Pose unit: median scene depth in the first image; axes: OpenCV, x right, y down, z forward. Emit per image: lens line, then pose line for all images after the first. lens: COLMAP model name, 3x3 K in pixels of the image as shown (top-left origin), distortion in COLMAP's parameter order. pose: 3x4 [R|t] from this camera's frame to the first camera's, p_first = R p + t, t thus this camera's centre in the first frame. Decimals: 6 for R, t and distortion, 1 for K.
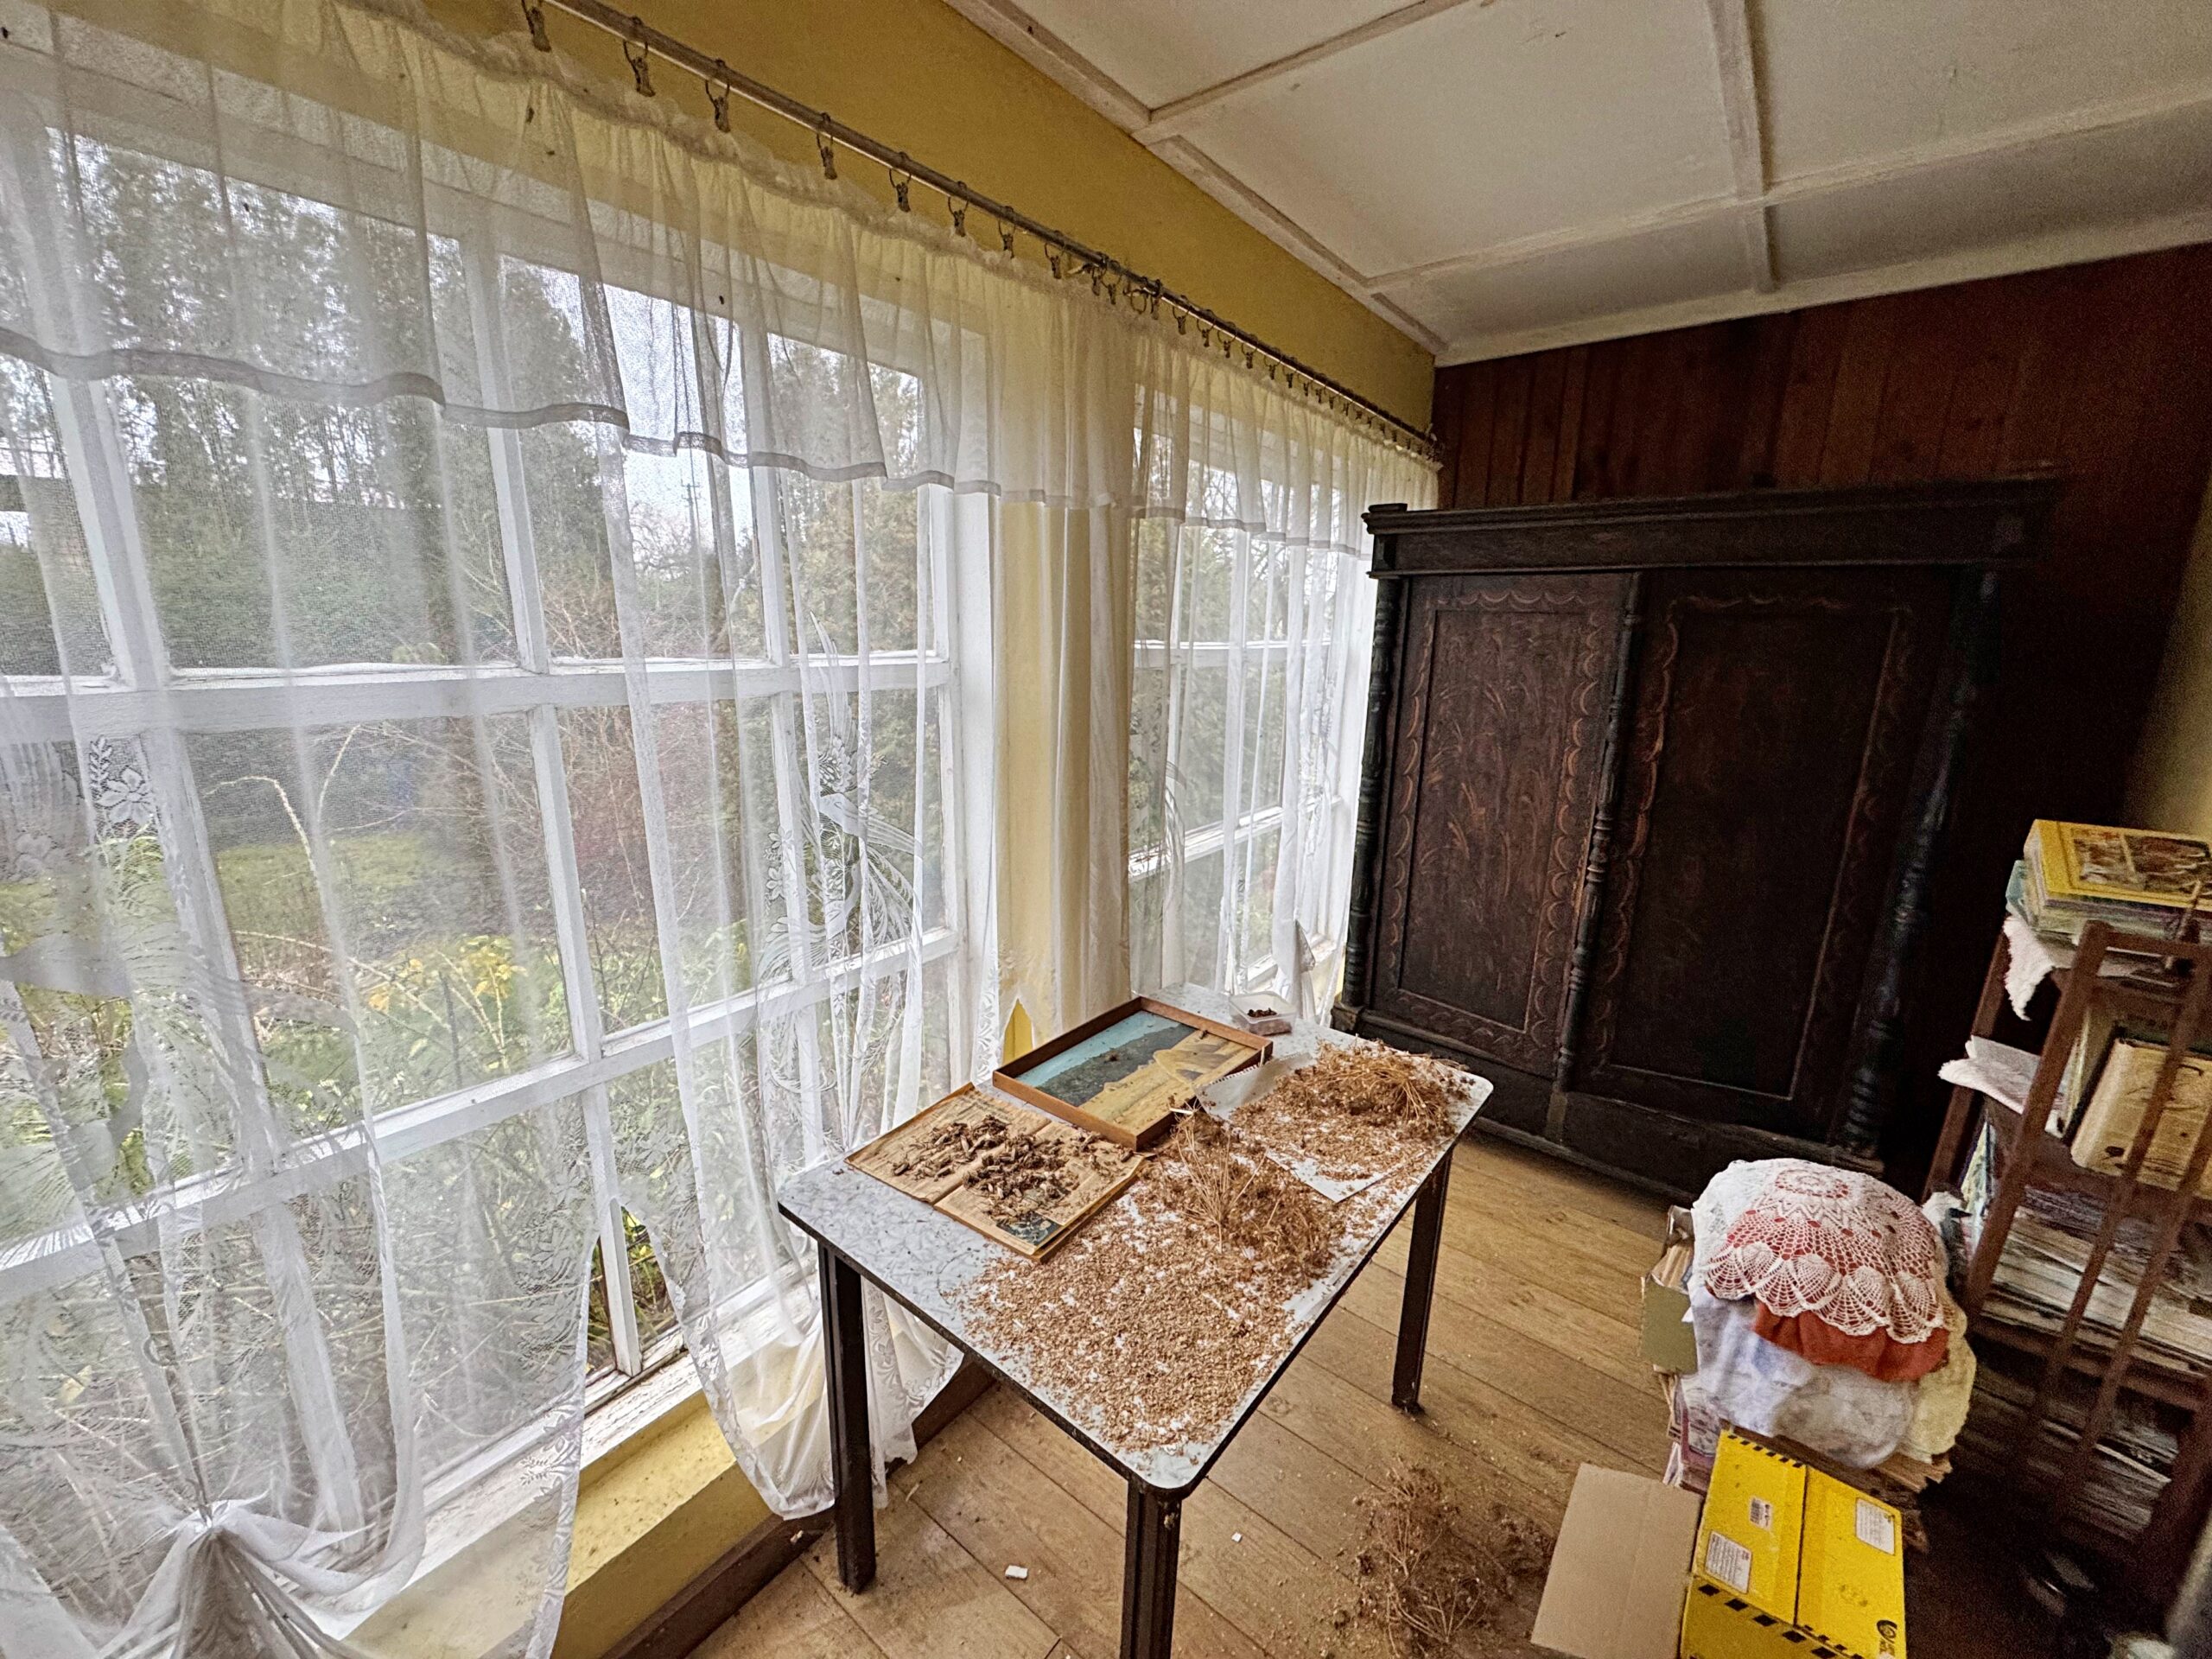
lens RADIAL K [[879.8, 0, 1105.7], [0, 879.8, 825.0], [0, 0, 1]] dist [-0.001710, -0.000235]
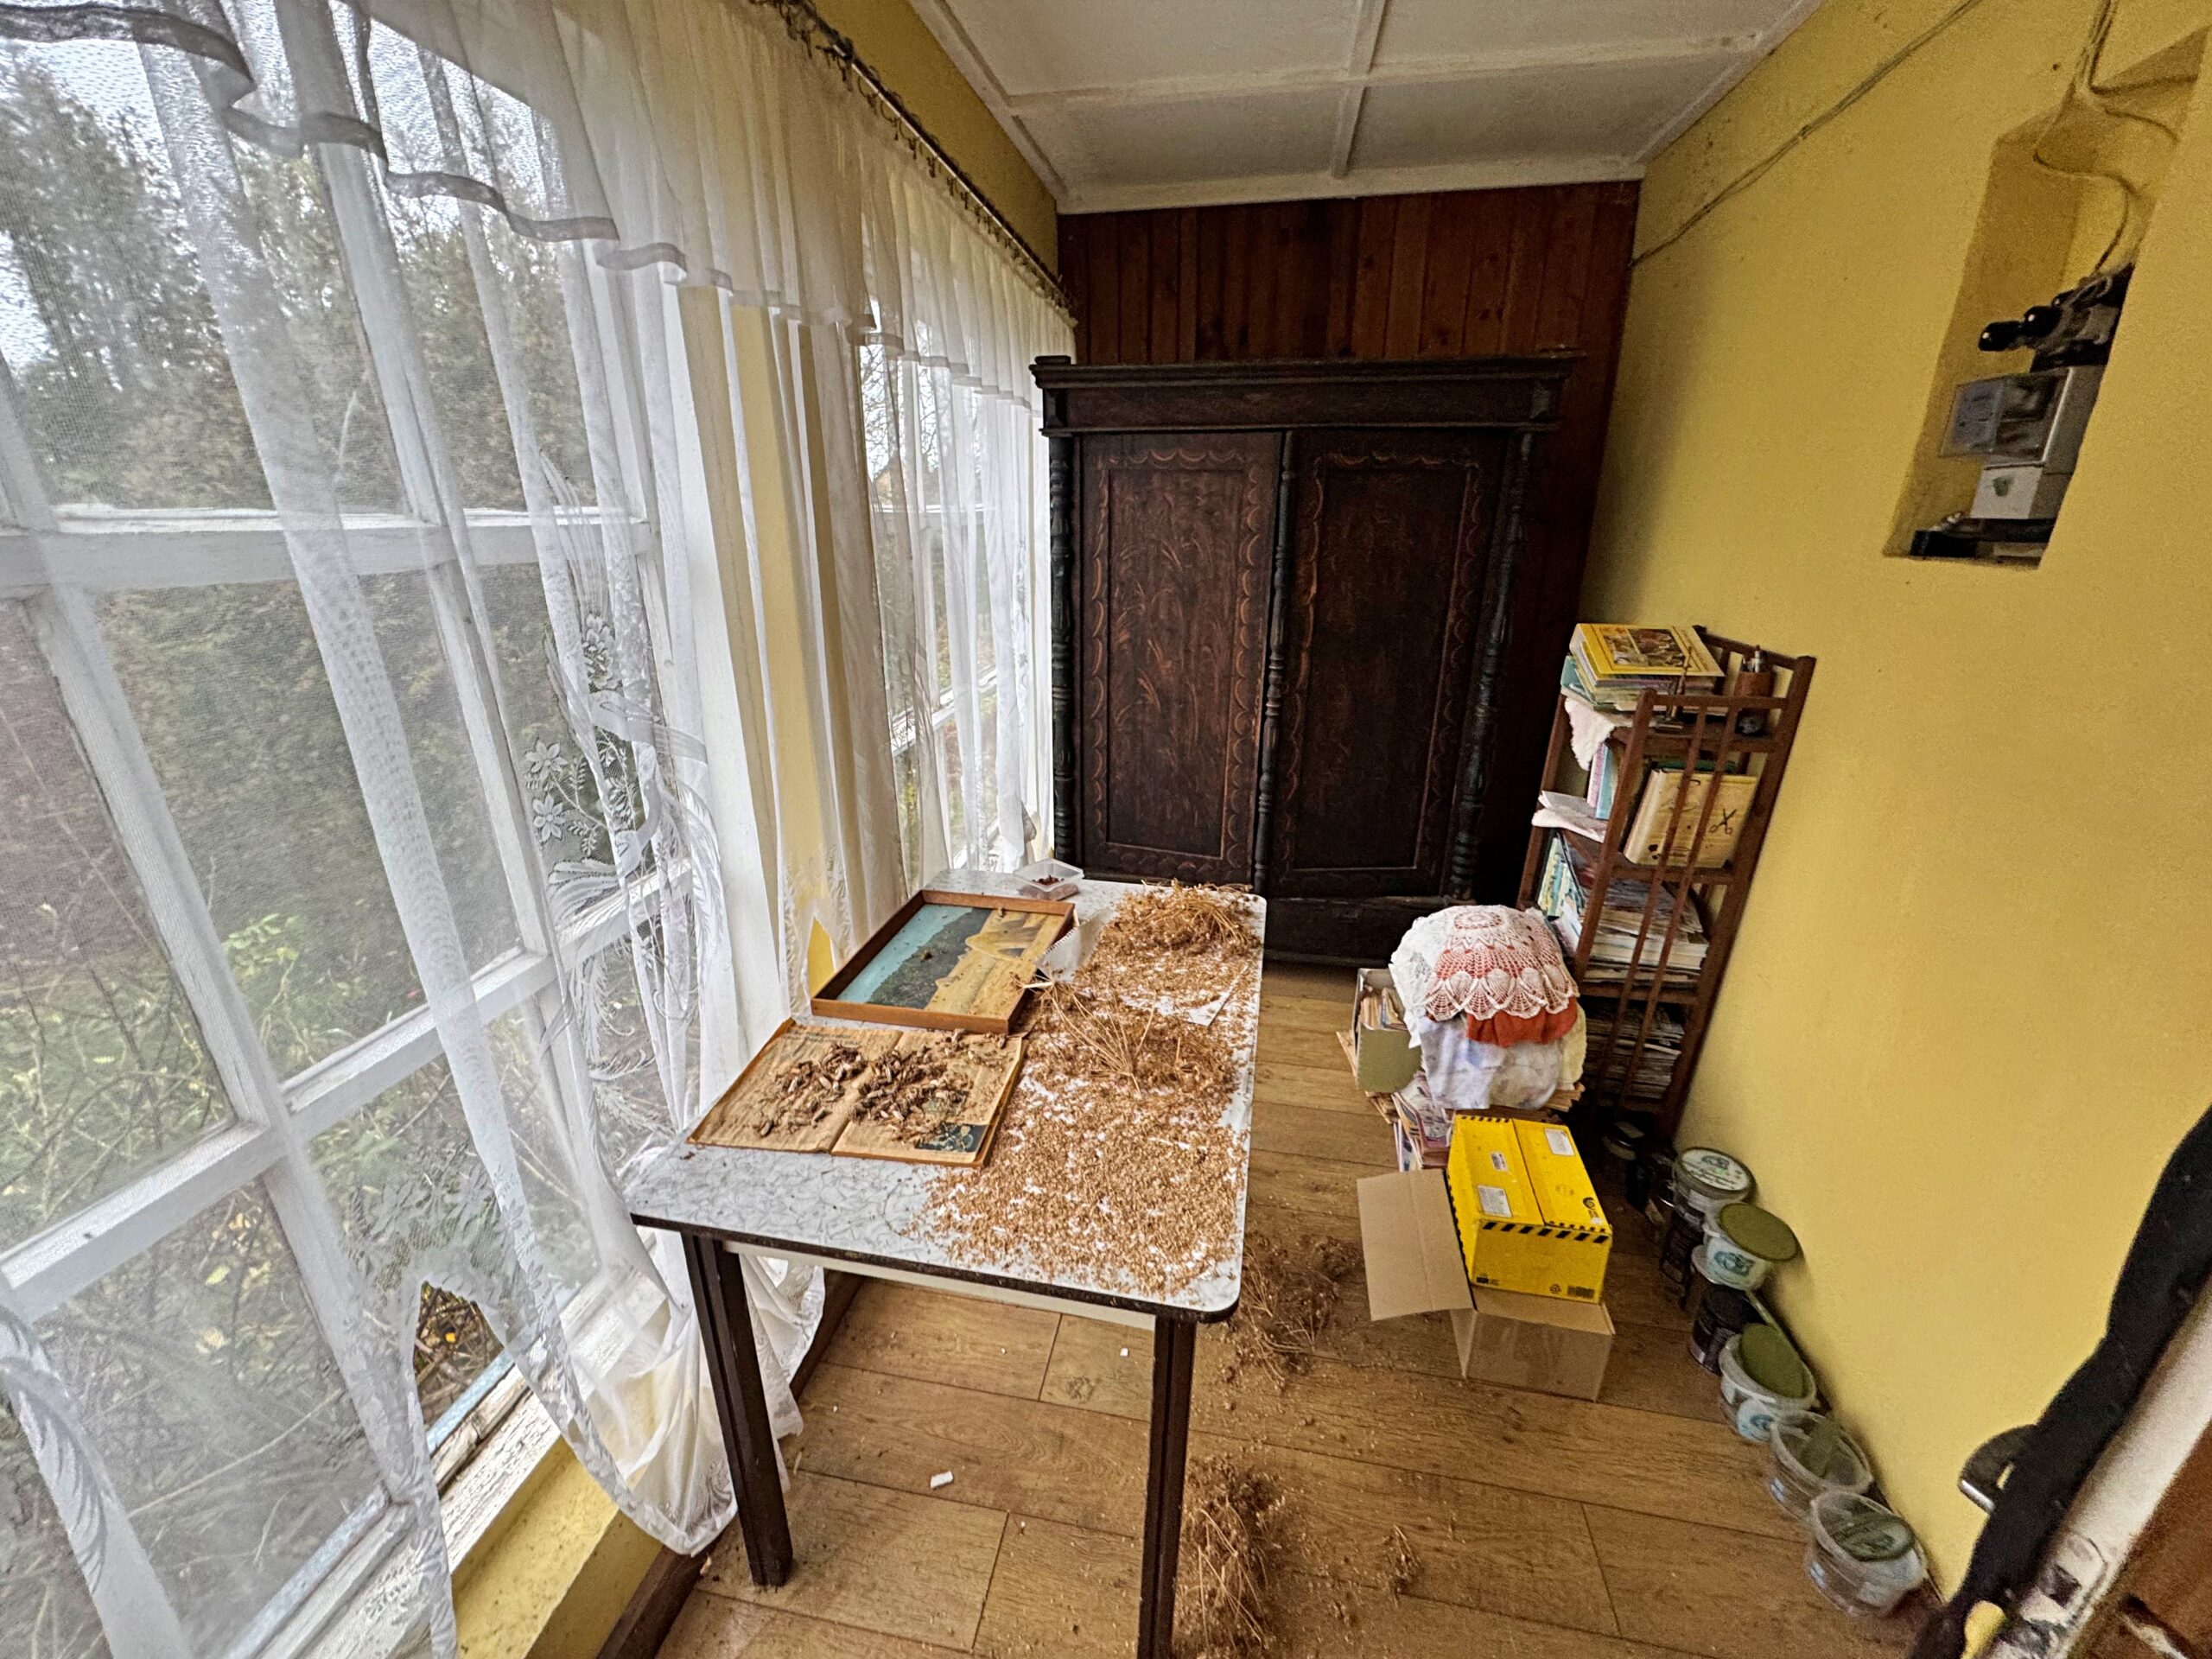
lens RADIAL K [[879.8, 0, 1105.7], [0, 879.8, 825.0], [0, 0, 1]] dist [-0.001710, -0.000235]
pose [[0.884468, -0.170043, 0.434512, -0.242566], [0.115708, 0.982075, 0.148799, 0.013490], [-0.452026, -0.081331, 0.888289, 0.111358]]
